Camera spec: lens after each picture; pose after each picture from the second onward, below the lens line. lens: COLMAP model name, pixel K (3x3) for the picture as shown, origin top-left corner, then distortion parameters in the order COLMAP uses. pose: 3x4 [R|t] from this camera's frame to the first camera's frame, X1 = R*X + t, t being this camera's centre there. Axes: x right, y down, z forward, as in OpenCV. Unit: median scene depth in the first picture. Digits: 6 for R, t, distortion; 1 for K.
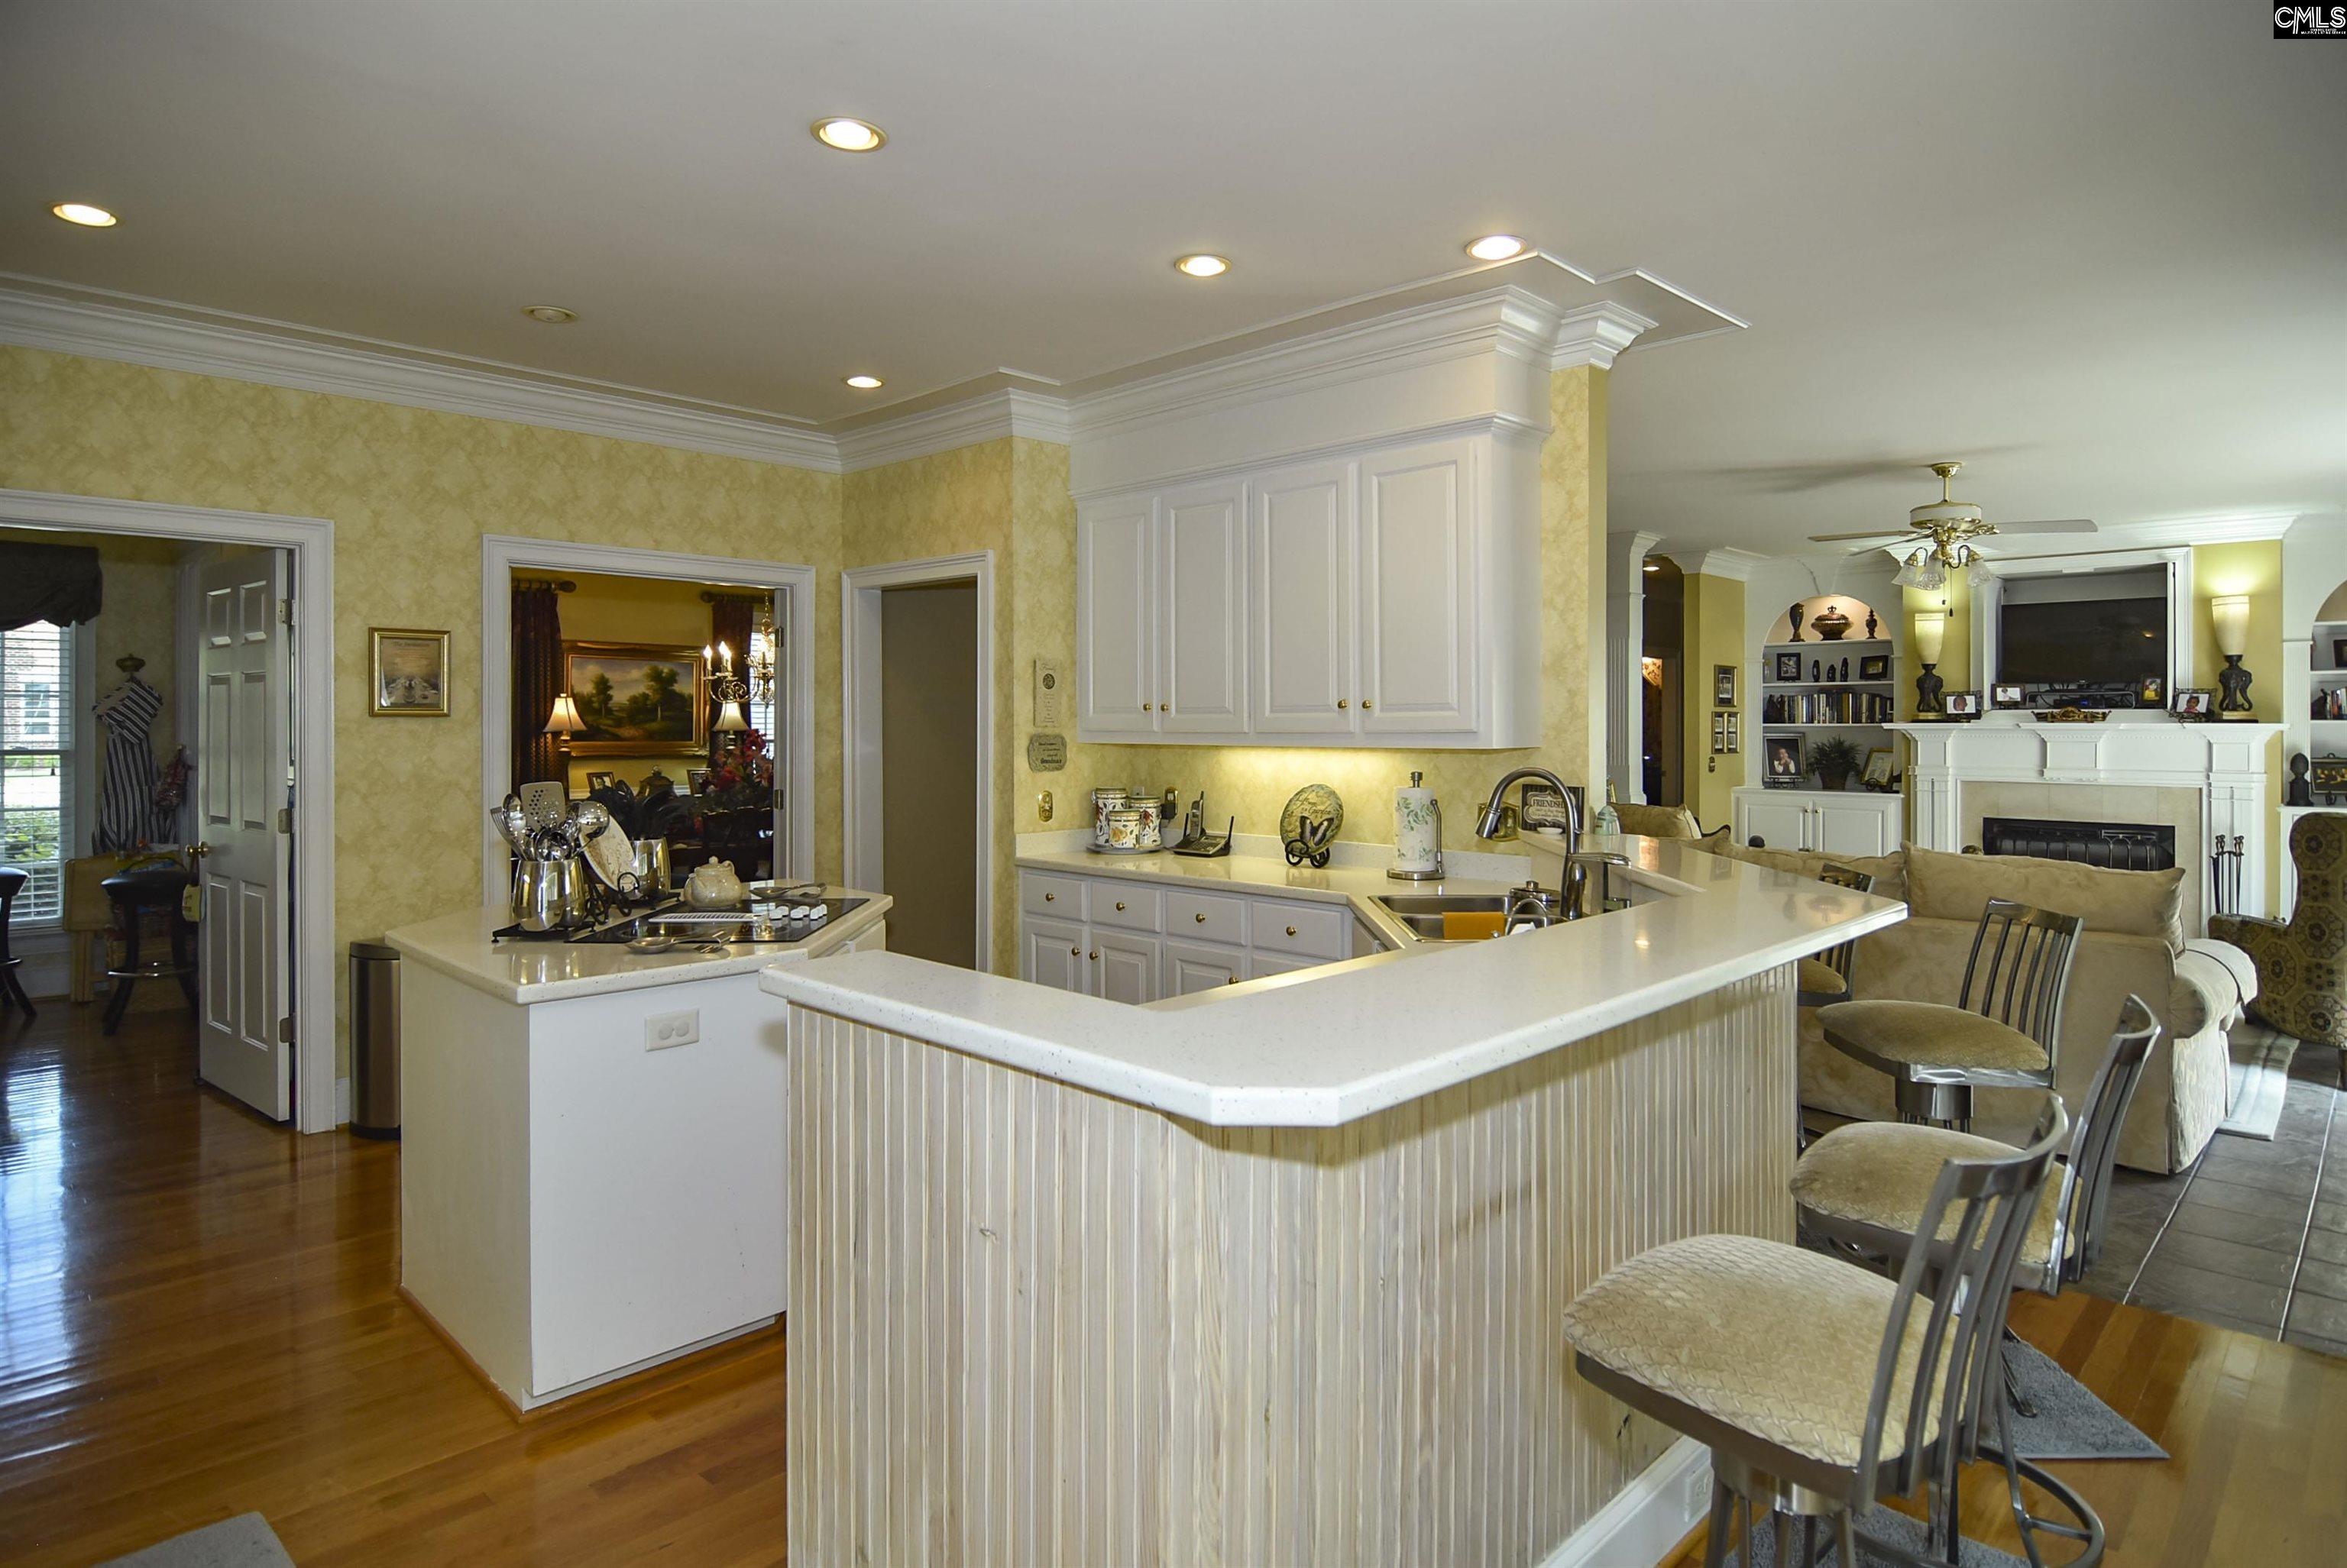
lens RADIAL K [[1315.0, 0, 1147.3], [0, 1315.0, 723.0], [0, 0, 1]] dist [-0.022229, -0.002160]
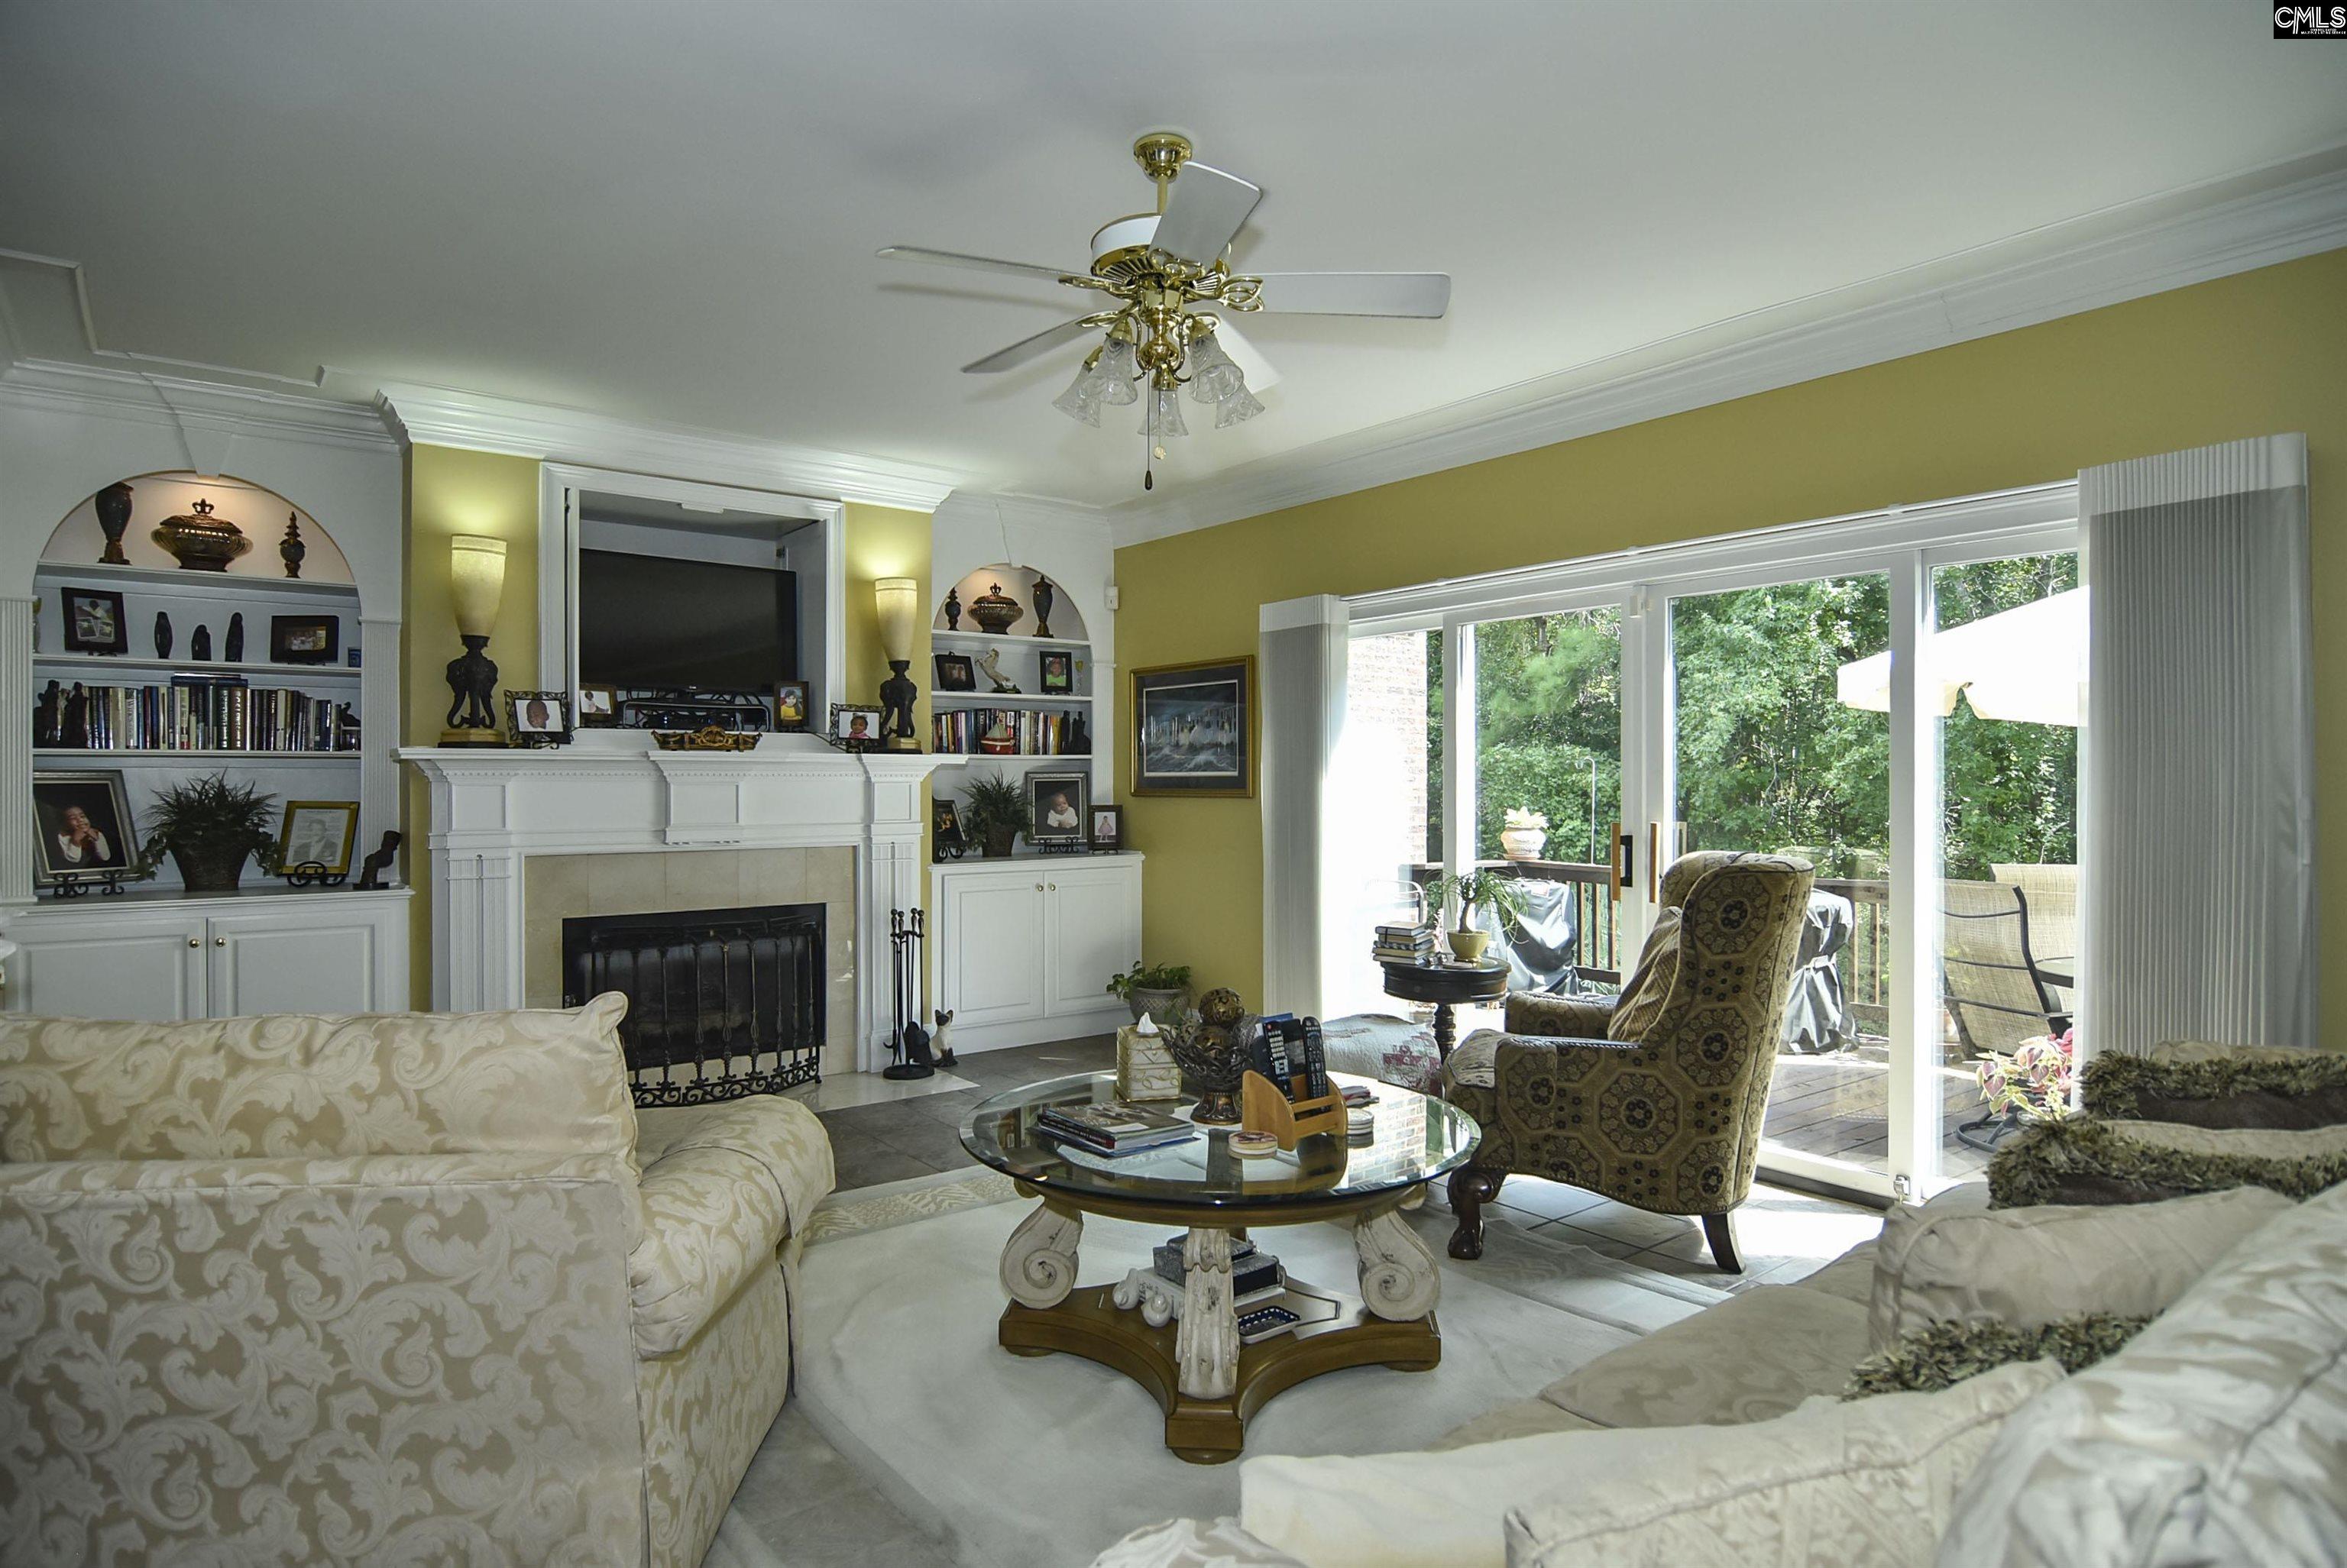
lens RADIAL K [[1277.4, 0, 1186.0], [0, 1277.4, 787.0], [0, 0, 1]] dist [-0.005268, -0.015704]
pose [[0.120366, -0.002837, 0.992726, 0.128753], [0.003034, 0.999992, 0.002490, 0.015231], [-0.992725, 0.002712, 0.120373, 0.669864]]
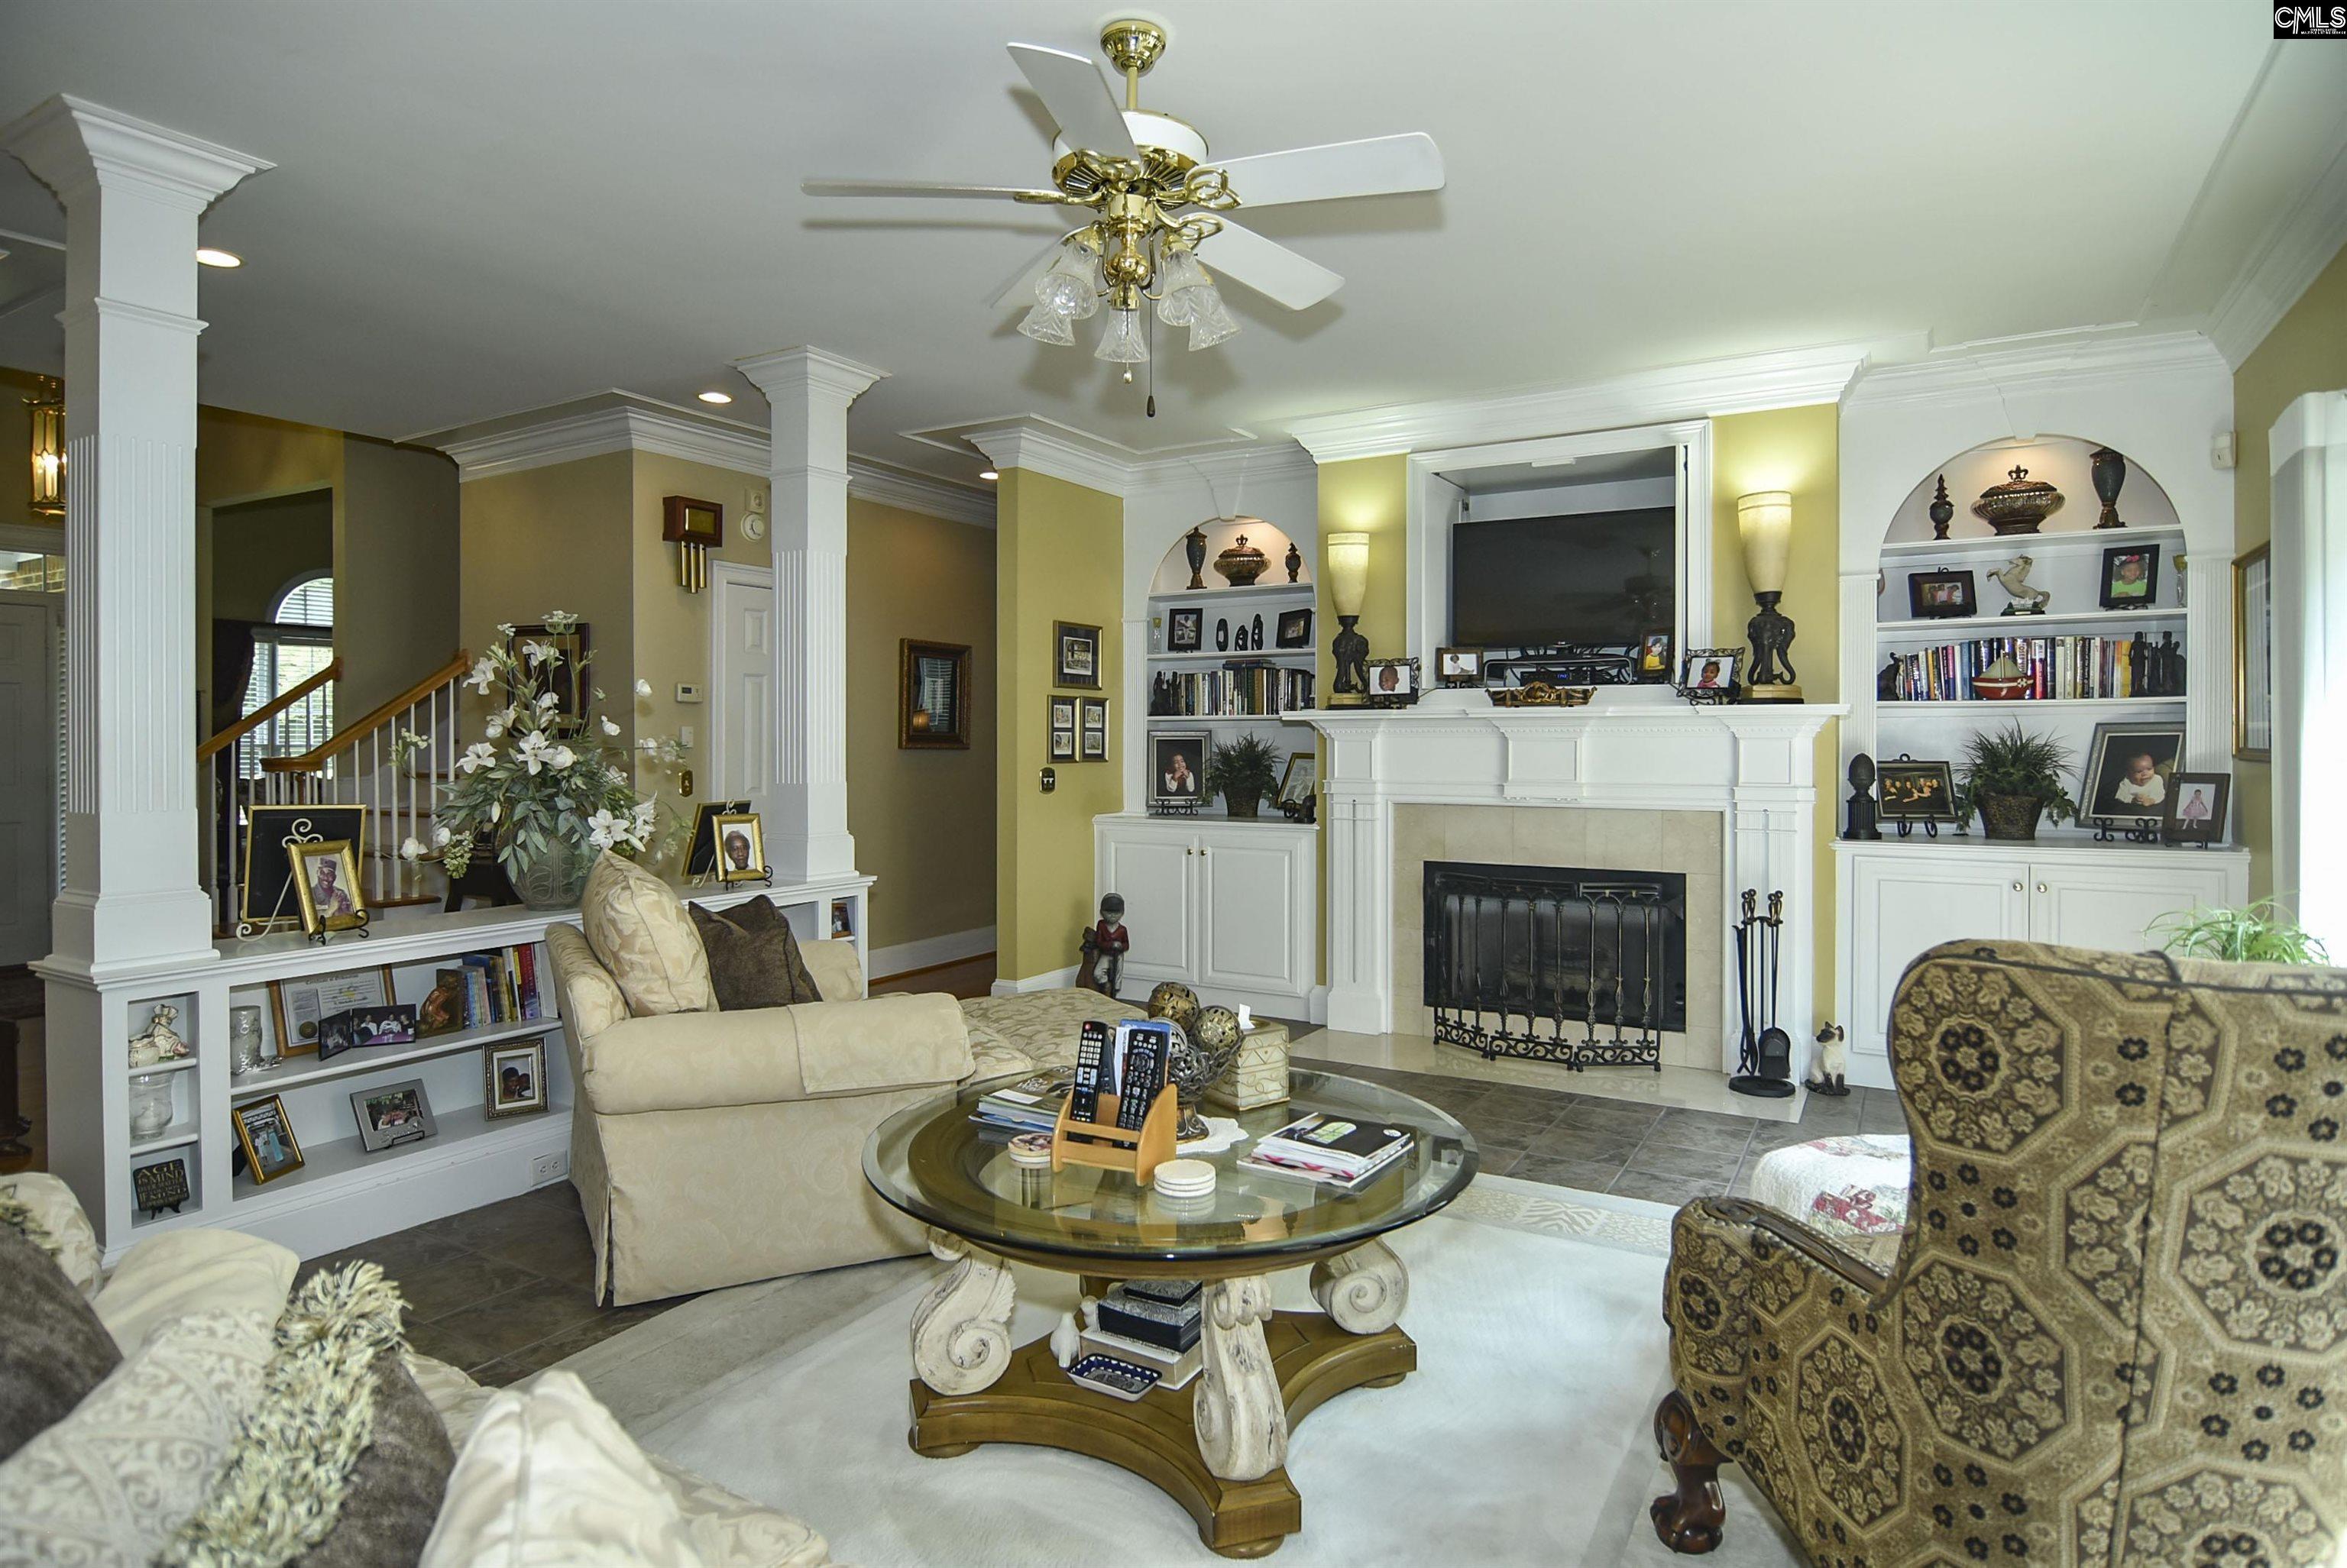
lens RADIAL K [[1301.5, 0, 1180.9], [0, 1301.5, 747.7], [0, 0, 1]] dist [-0.021056, -0.000816]
pose [[0.967927, -0.002460, 0.251218, 0.373394], [0.001477, 0.999990, 0.004102, 0.015387], [-0.251225, -0.003600, 0.967922, 0.426882]]
